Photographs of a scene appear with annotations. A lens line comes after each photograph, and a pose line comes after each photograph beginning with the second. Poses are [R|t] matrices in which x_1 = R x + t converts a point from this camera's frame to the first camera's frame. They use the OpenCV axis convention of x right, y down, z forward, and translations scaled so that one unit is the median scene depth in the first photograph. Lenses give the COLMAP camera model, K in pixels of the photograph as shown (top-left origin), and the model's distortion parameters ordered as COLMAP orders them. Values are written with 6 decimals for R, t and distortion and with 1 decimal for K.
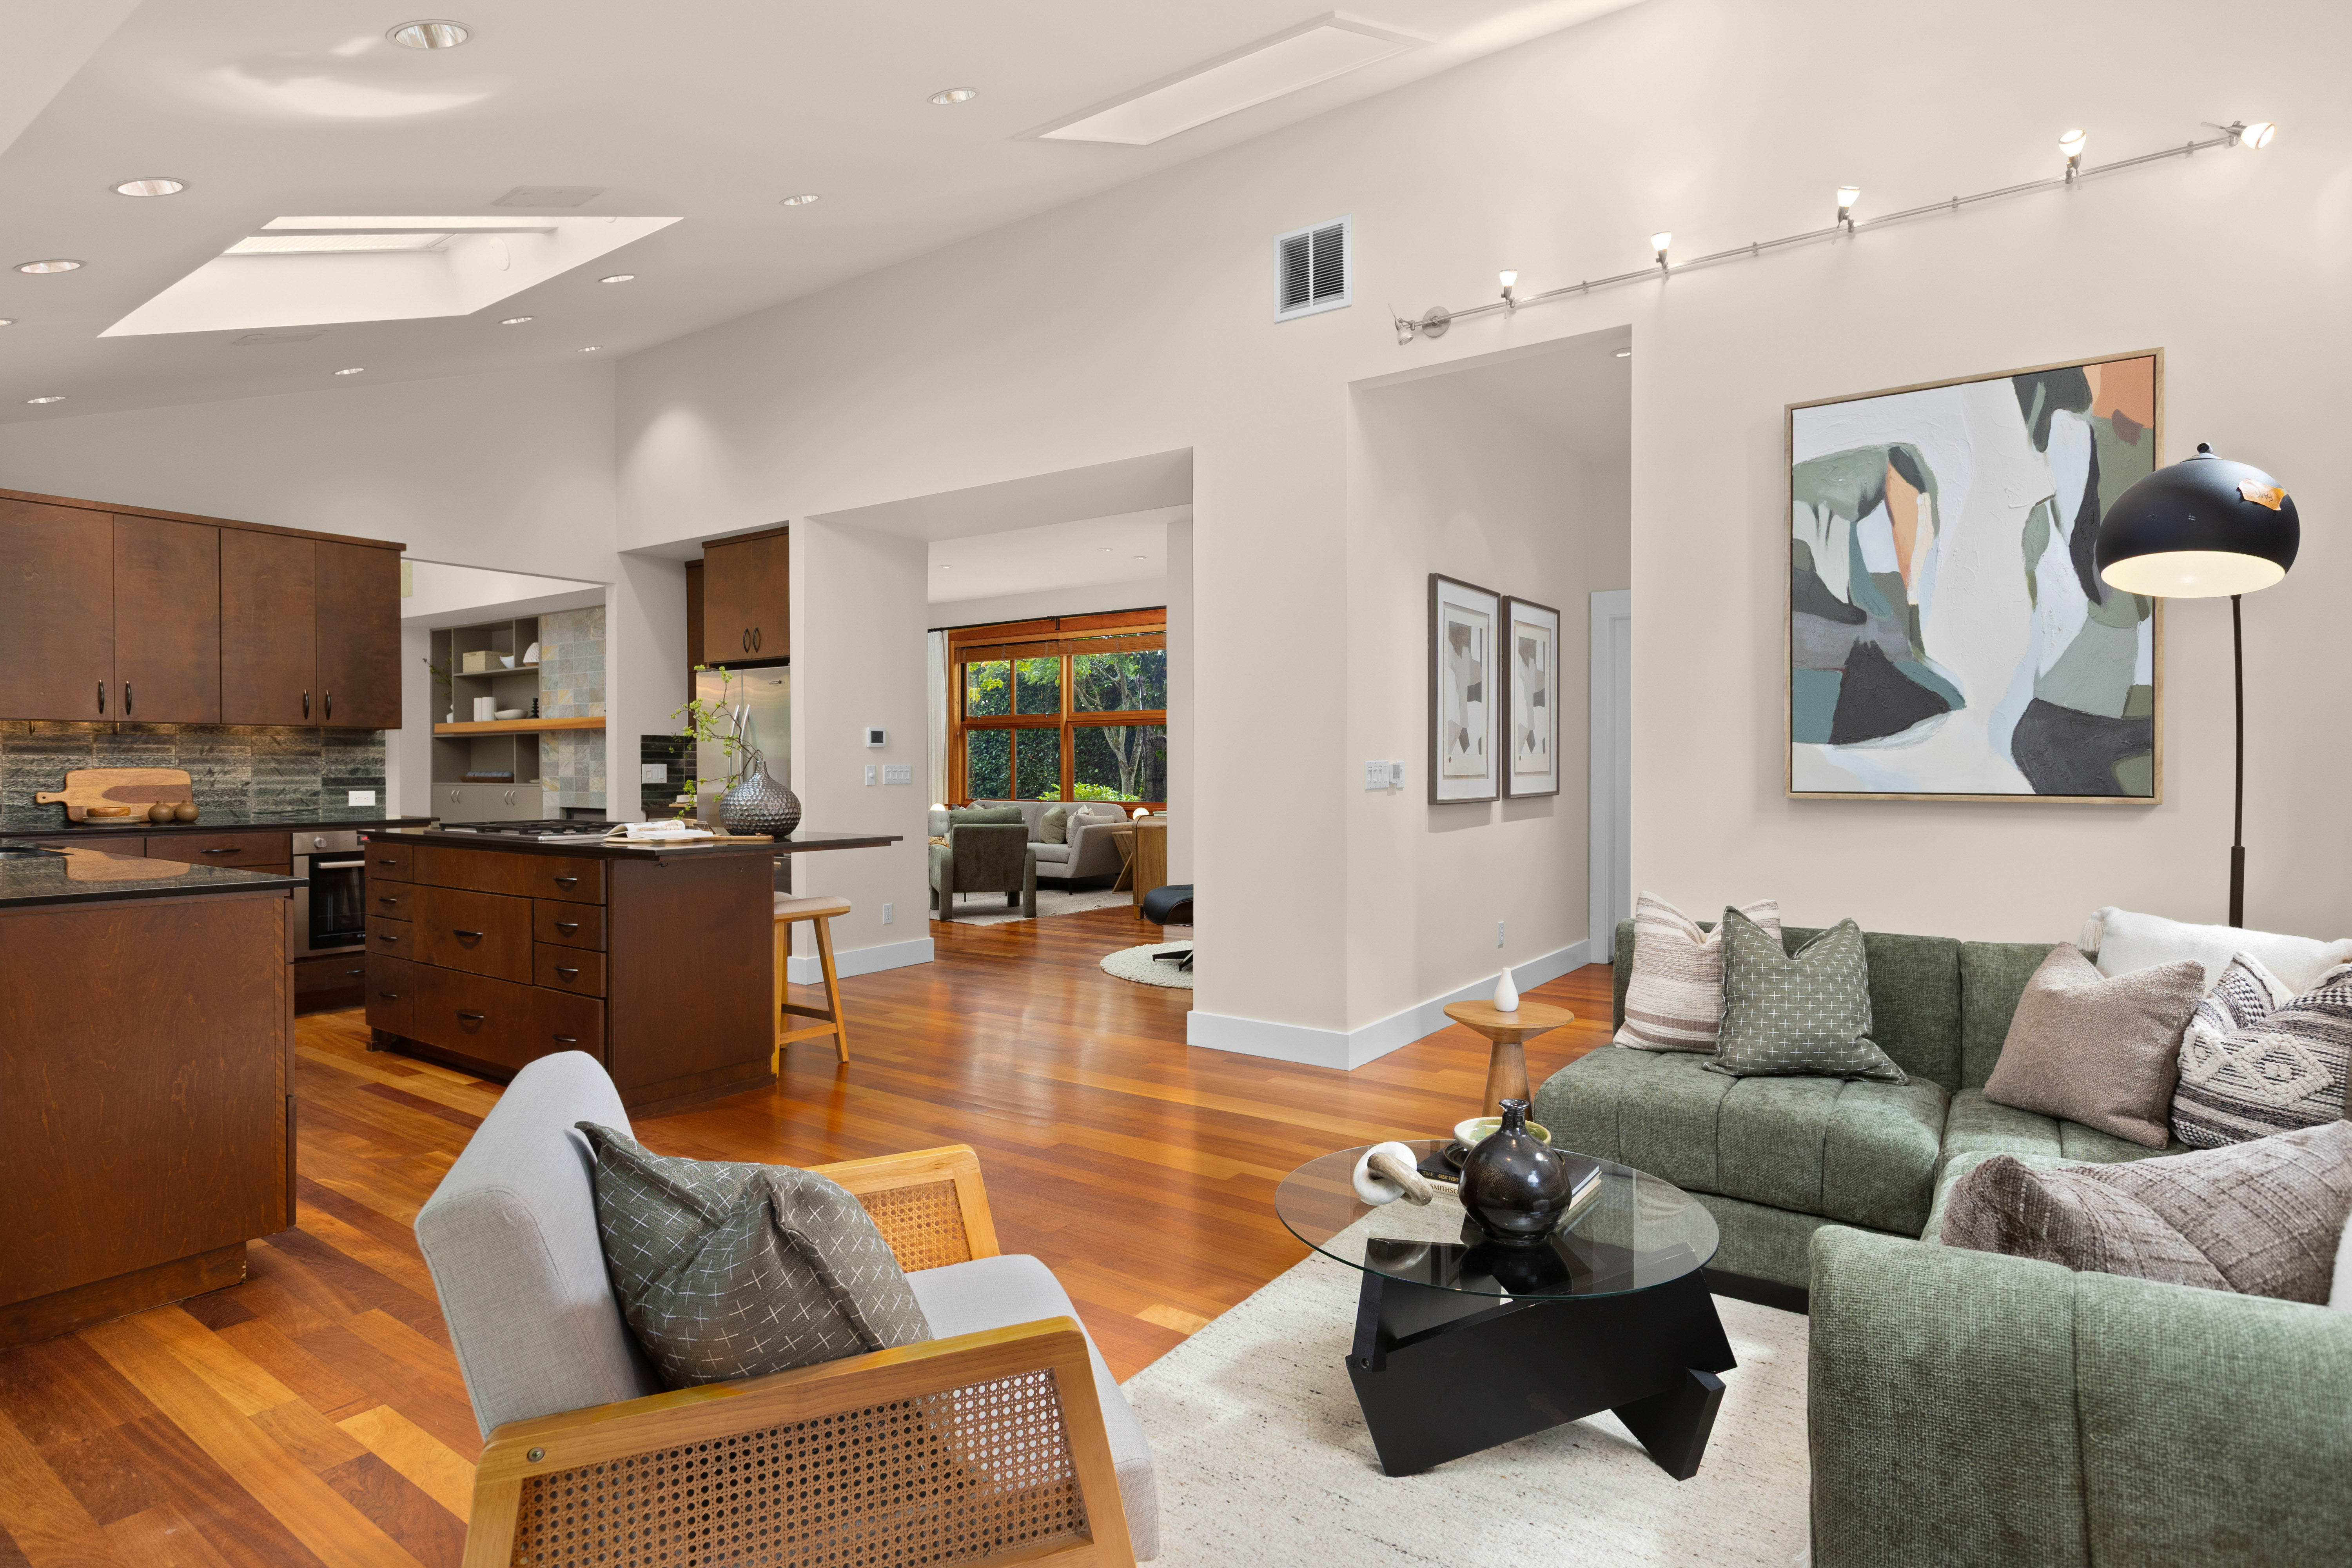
lens RADIAL K [[1196.2, 0, 1176.0], [0, 1196.2, 784.0], [0, 0, 1]] dist [0.001305, -0.000237]
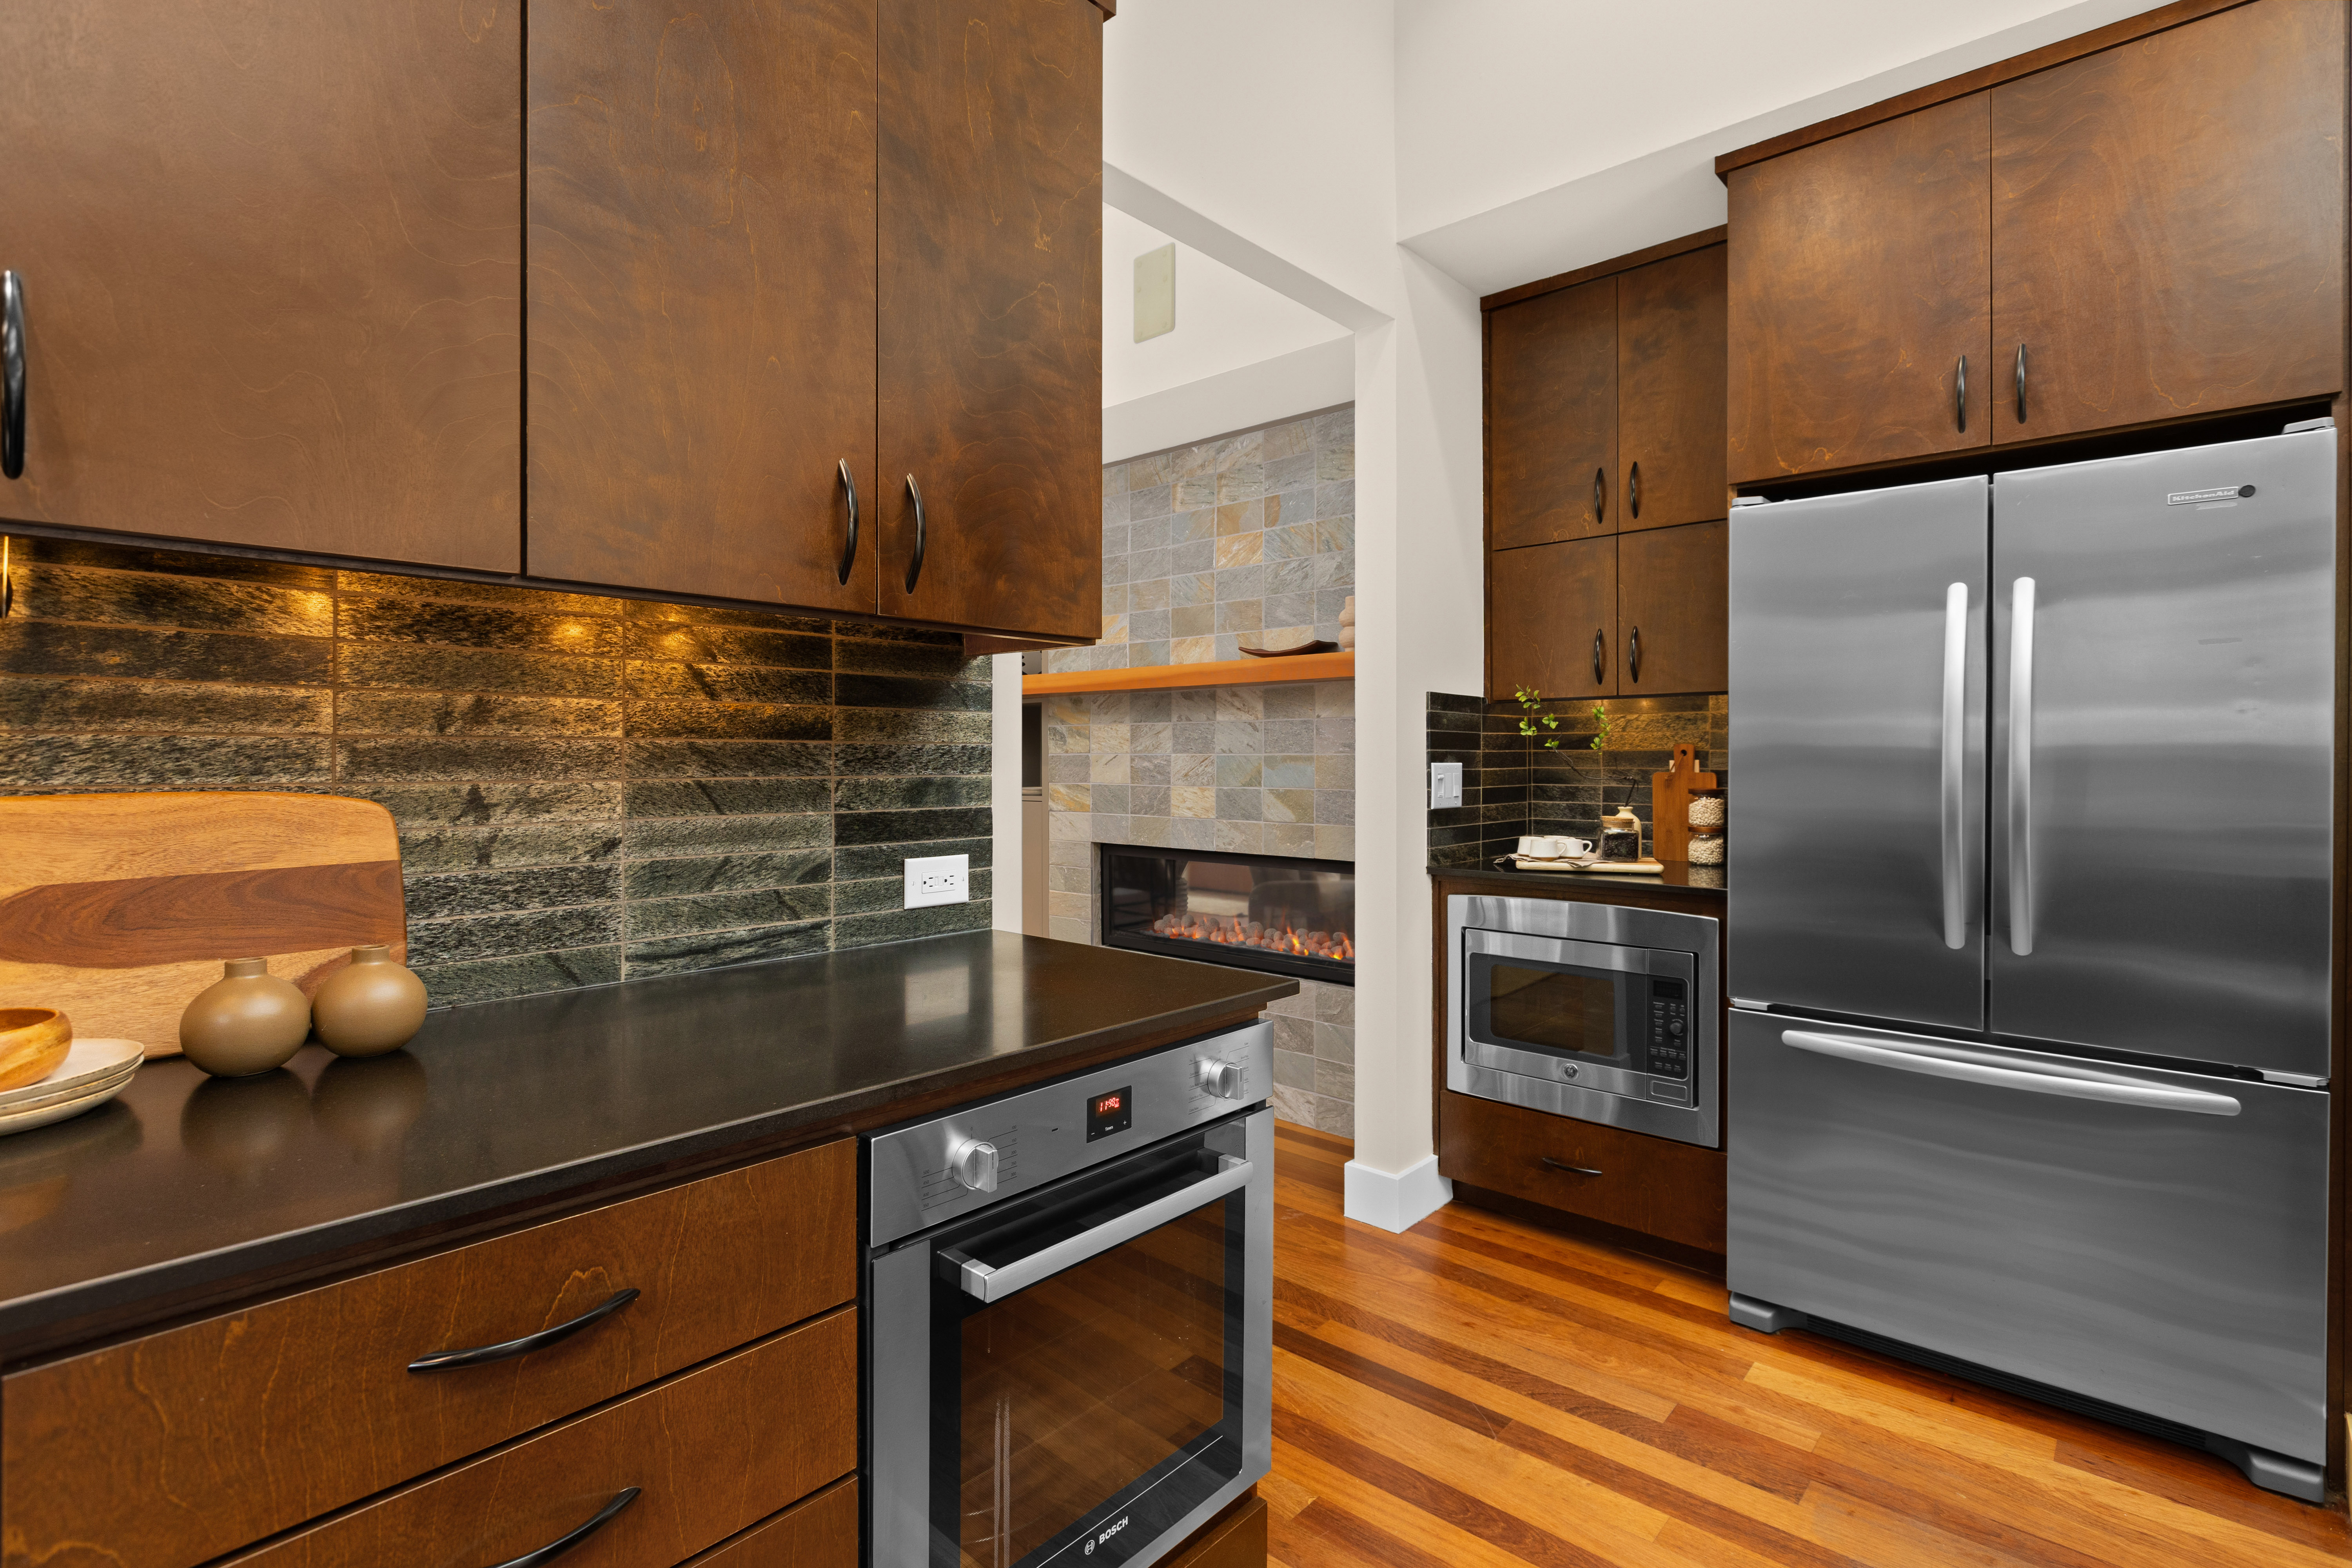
lens RADIAL K [[1107.3, 0, 1178.6], [0, 1107.3, 763.1], [0, 0, 1]] dist [-0.002748, 0.000079]
pose [[0.993656, 0.000714, -0.112456, -0.604449], [-0.001767, 0.999956, -0.009264, -0.015518], [0.112444, 0.009404, 0.993614, 0.748903]]
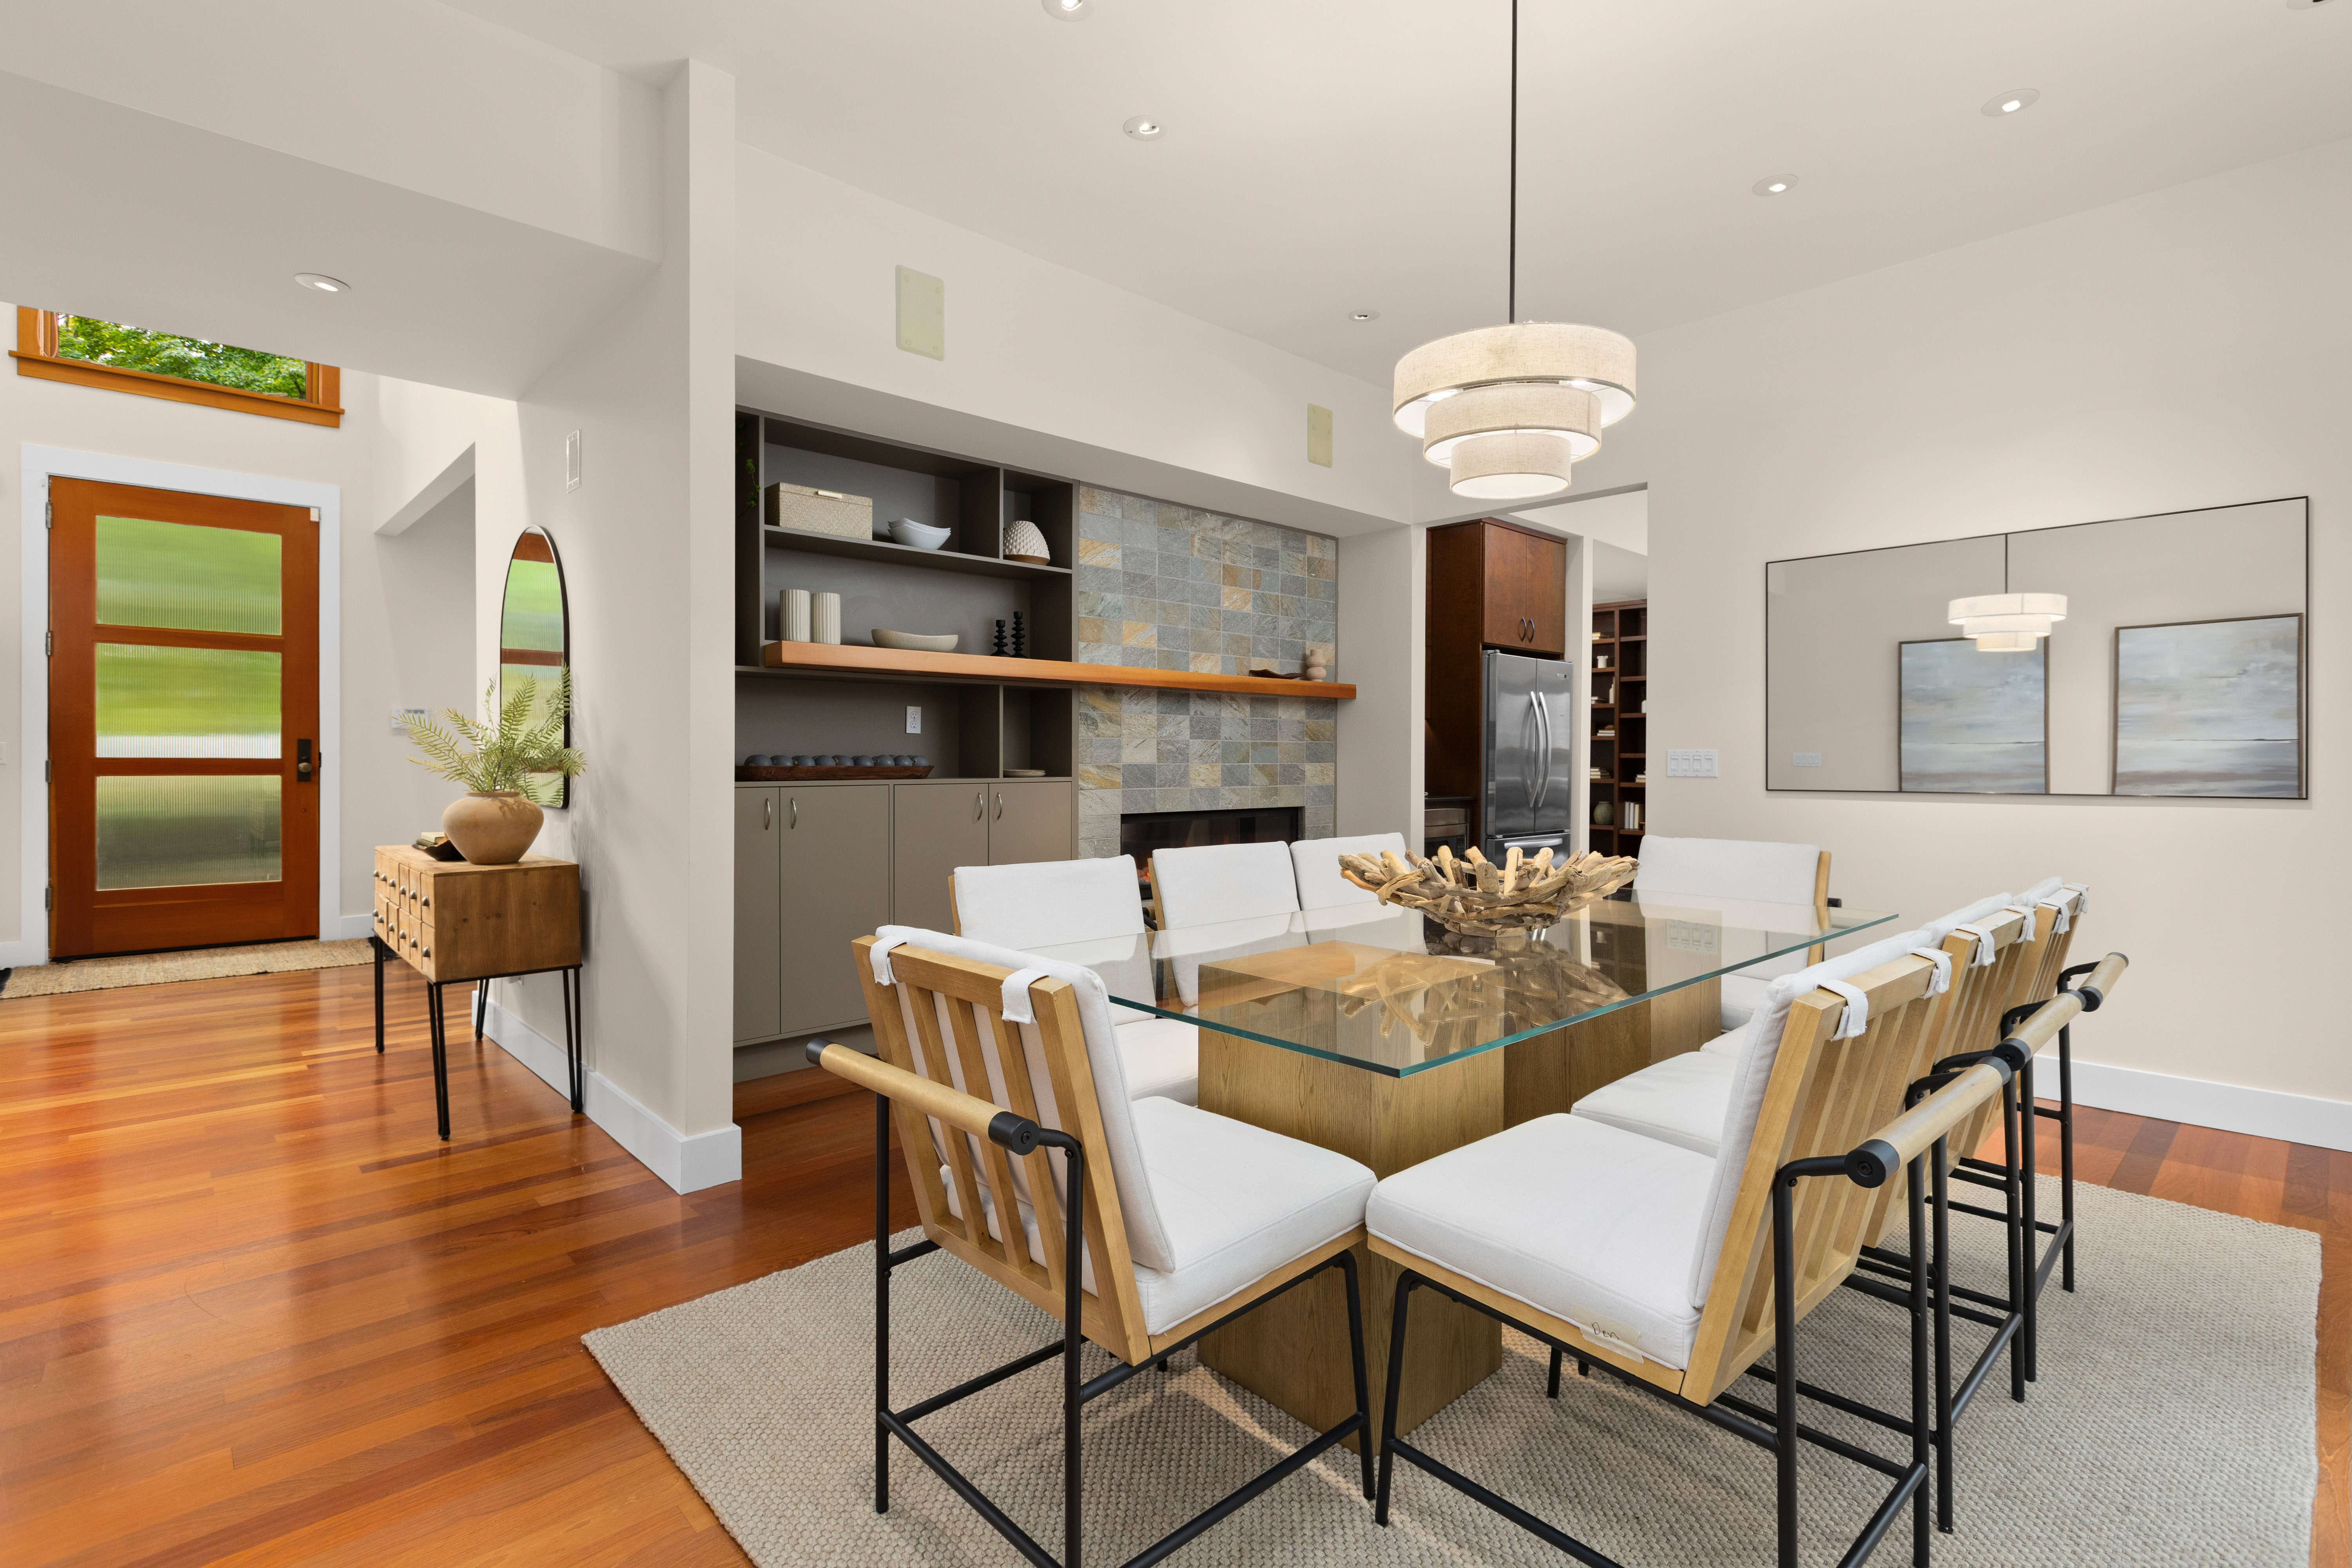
lens RADIAL K [[1107.3, 0, 1178.6], [0, 1107.3, 763.1], [0, 0, 1]] dist [-0.002748, 0.000079]
pose [[0.204984, -0.004164, 0.978757, -1.512203], [0.008693, 0.999959, 0.002433, -0.011015], [-0.978727, 0.008010, 0.205012, 1.225329]]
